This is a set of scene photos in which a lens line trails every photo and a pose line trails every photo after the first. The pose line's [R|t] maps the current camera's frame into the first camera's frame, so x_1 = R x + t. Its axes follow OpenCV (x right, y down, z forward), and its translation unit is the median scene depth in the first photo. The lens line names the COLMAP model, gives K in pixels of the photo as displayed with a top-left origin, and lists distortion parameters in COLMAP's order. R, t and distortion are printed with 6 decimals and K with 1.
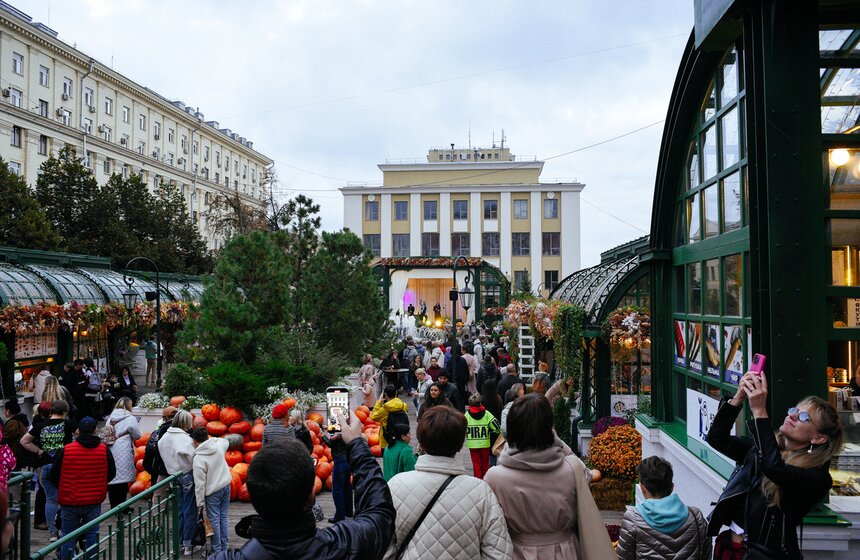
lens RADIAL K [[691.8, 0, 430.0], [0, 691.8, 280.0], [0, 0, 1]] dist [-0.081449, 0.076821]
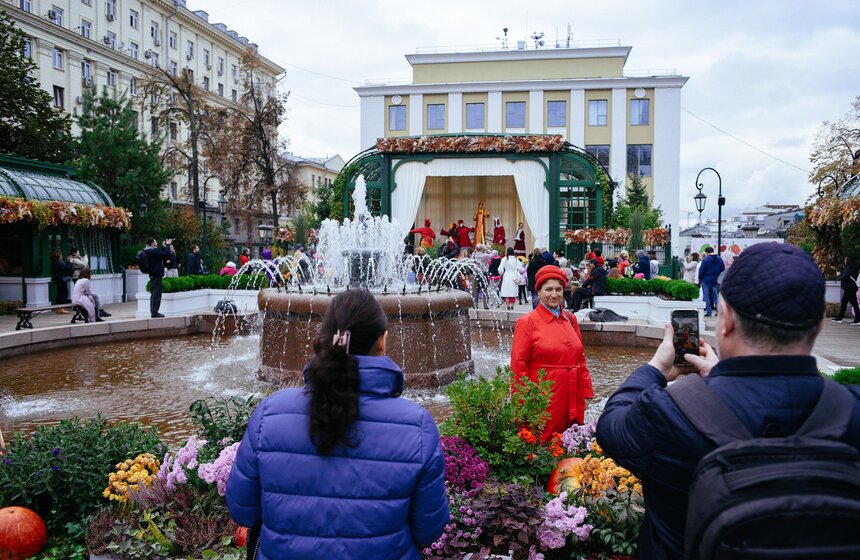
lens RADIAL K [[691.8, 0, 430.0], [0, 691.8, 280.0], [0, 0, 1]] dist [-0.081449, 0.076821]
pose [[0.997494, 0.008066, -0.070285, 0.005994], [-0.002774, 0.997175, 0.075066, 0.021330], [0.070692, -0.074683, 0.994699, 0.252815]]
